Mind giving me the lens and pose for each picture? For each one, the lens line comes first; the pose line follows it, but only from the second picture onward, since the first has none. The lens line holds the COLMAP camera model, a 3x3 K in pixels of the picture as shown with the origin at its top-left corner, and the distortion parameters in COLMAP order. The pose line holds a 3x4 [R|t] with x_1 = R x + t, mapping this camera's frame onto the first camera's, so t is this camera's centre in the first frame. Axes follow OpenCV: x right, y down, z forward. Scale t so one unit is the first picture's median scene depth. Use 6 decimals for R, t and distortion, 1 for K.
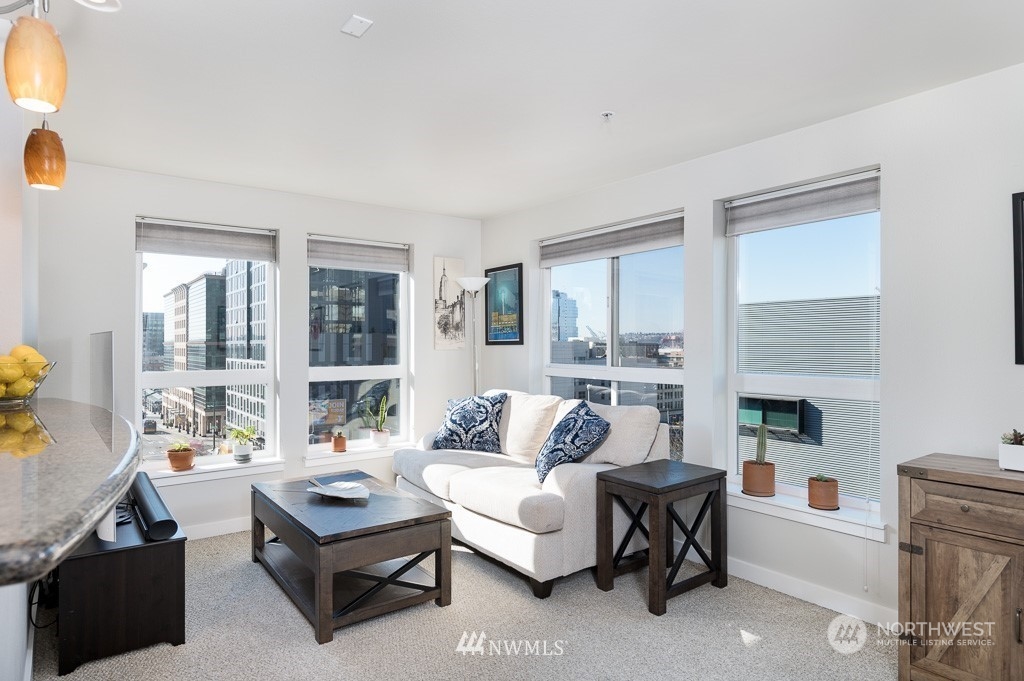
lens RADIAL K [[599.8, 0, 512.0], [0, 599.8, 340.5], [0, 0, 1]] dist [-0.004672, -0.001378]
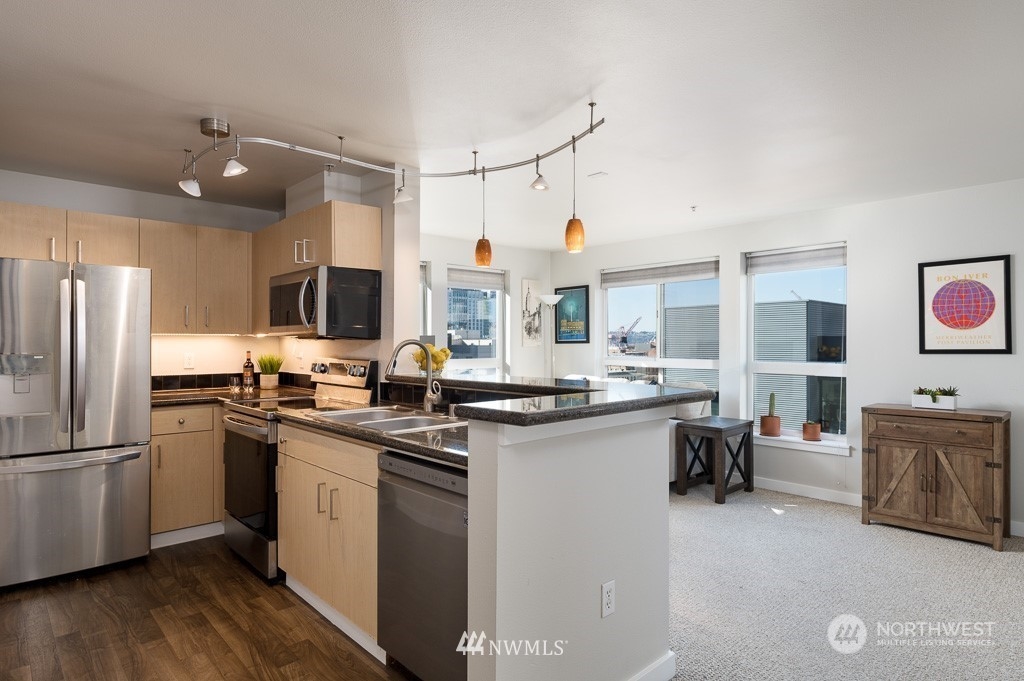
lens RADIAL K [[577.5, 0, 512.0], [0, 577.5, 340.5], [0, 0, 1]] dist [-0.003947, -0.001120]
pose [[0.995124, 0.001682, 0.098622, -0.325441], [-0.001982, 0.999994, 0.002951, -0.003722], [-0.098616, -0.003132, 0.995121, -0.360648]]
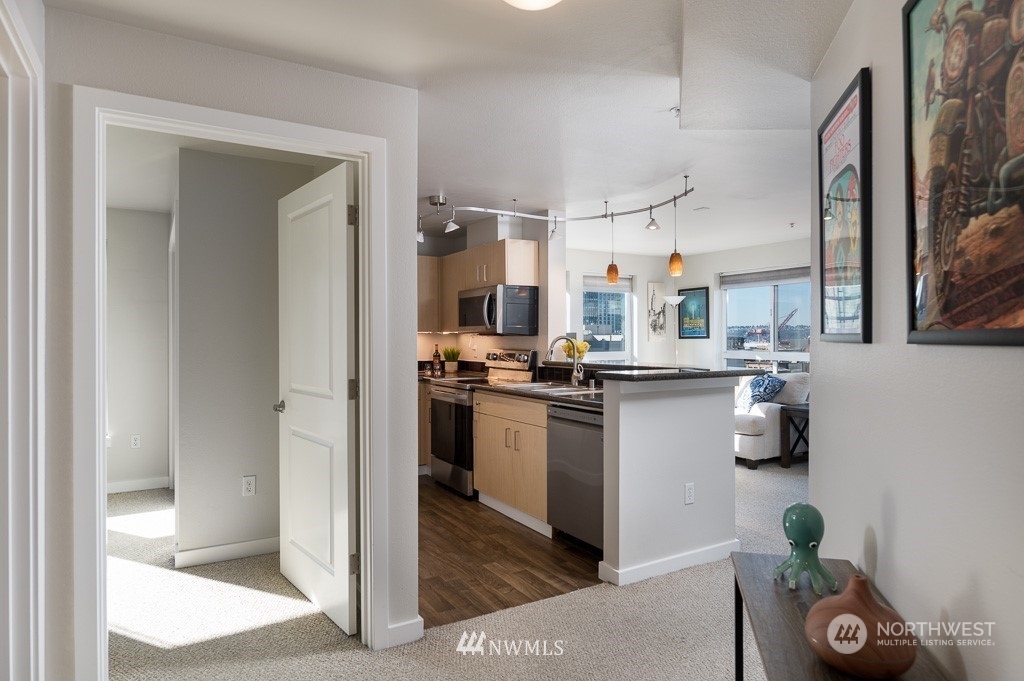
lens RADIAL K [[612.2, 0, 510.8], [0, 612.2, 330.1], [0, 0, 1]] dist [-0.003392, -0.000387]
pose [[0.992820, -0.001793, -0.119604, -0.339262], [0.001006, 0.999977, -0.006643, -0.005556], [0.119613, 0.006475, 0.992799, -0.731562]]
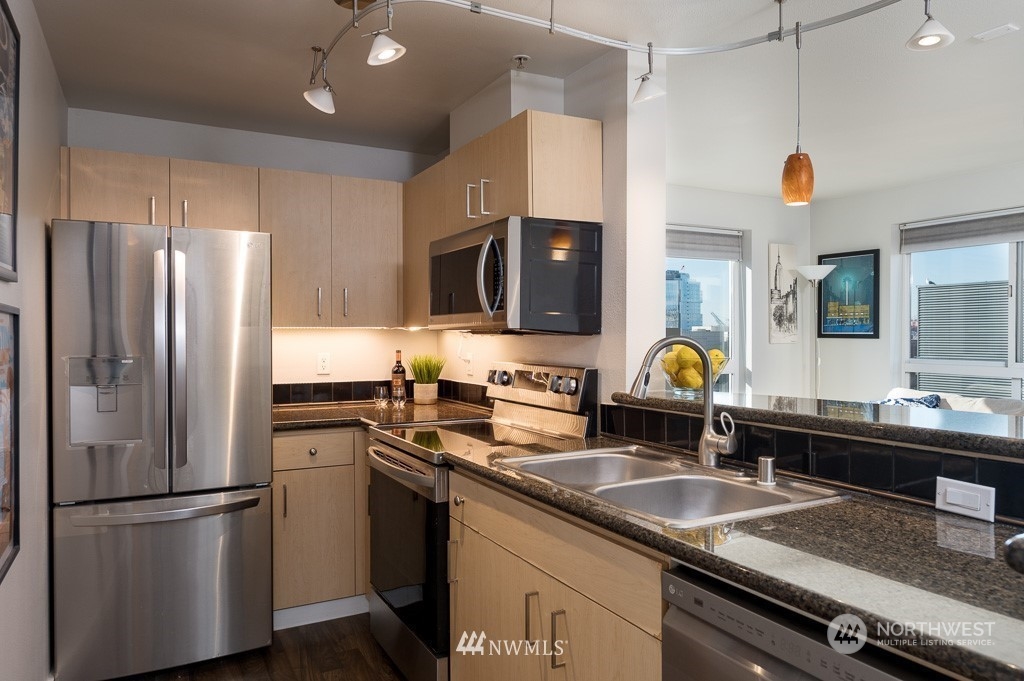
lens RADIAL K [[691.3, 0, 512.0], [0, 691.3, 340.5], [0, 0, 1]] dist [0.000431, -0.000397]
pose [[0.988344, 0.000974, -0.152236, -0.414358], [0.001329, 0.999886, 0.015023, -0.006563], [0.152233, -0.015050, 0.988230, -0.139739]]
